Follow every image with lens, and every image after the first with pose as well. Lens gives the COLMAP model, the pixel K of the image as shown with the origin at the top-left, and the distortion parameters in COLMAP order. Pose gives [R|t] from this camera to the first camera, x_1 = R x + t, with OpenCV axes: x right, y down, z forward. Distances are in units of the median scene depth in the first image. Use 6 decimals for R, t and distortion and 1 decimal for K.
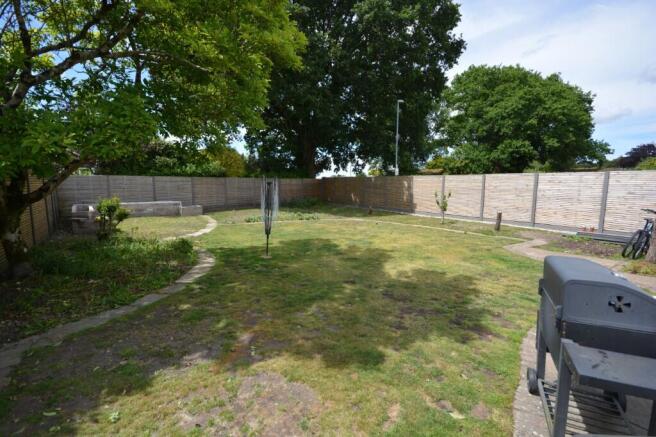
lens RADIAL K [[294.0, 0, 328.0], [0, 294.0, 218.5], [0, 0, 1]] dist [-0.000286, -0.000196]
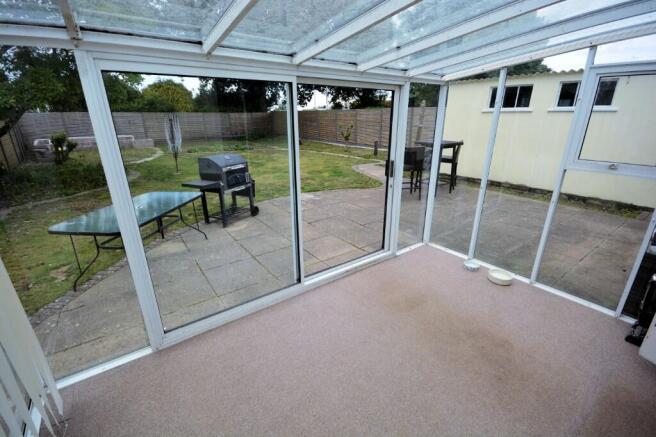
lens RADIAL K [[294.0, 0, 328.0], [0, 294.0, 218.5], [0, 0, 1]] dist [-0.000286, -0.000196]
pose [[0.999270, -0.022469, 0.030893, 0.263475], [0.015160, 0.975569, 0.219170, 0.021649], [-0.035063, -0.218541, 0.975198, -0.262610]]
